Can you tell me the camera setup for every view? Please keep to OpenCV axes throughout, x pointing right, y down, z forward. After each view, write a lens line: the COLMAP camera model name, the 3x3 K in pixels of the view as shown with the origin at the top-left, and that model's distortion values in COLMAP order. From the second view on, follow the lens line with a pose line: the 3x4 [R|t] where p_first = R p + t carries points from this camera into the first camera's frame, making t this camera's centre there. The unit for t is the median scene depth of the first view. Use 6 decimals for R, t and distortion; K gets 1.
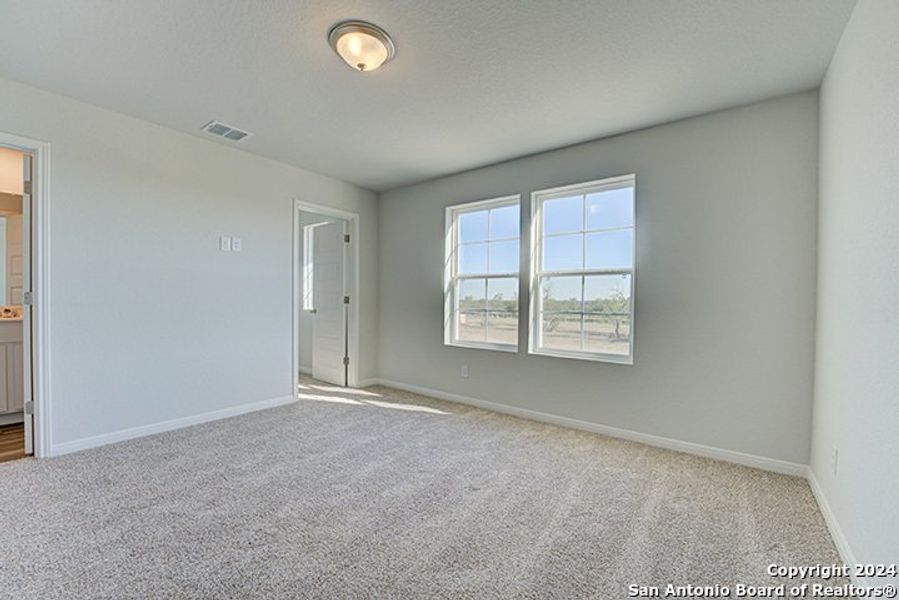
lens RADIAL K [[368.4, 0, 448.1], [0, 368.4, 306.5], [0, 0, 1]] dist [-0.025621, 0.000015]
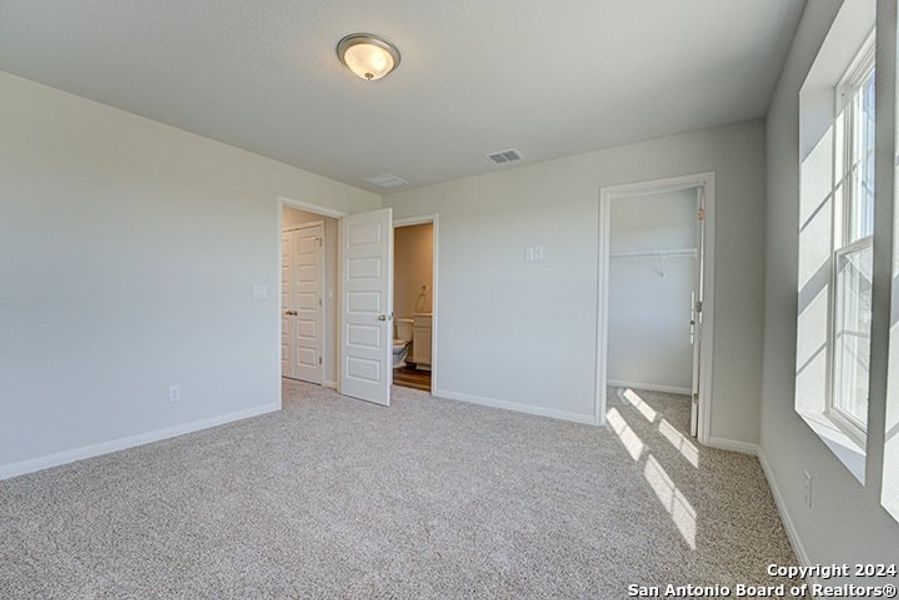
lens RADIAL K [[368.4, 0, 448.1], [0, 368.4, 306.5], [0, 0, 1]] dist [-0.025621, 0.000015]
pose [[0.054453, 0.004692, -0.998505, 0.445225], [-0.024970, 0.999683, 0.003336, -0.010494], [0.998204, 0.024751, 0.054553, 0.649683]]
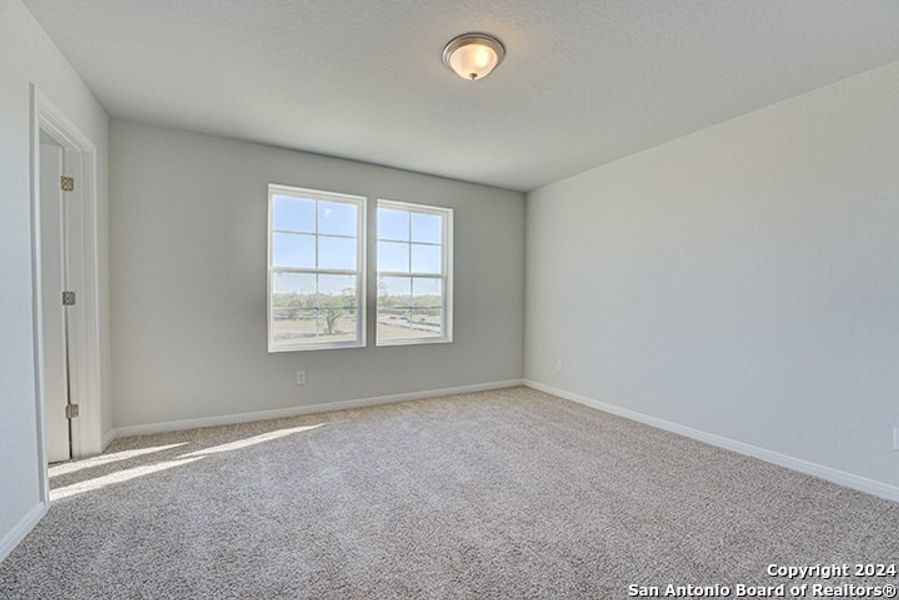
lens RADIAL K [[368.4, 0, 448.1], [0, 368.4, 306.5], [0, 0, 1]] dist [-0.025621, 0.000015]
pose [[0.397144, -0.026957, 0.917360, -0.678773], [0.018541, 0.999600, 0.021346, -0.008604], [-0.917569, 0.008532, 0.397485, 0.360082]]
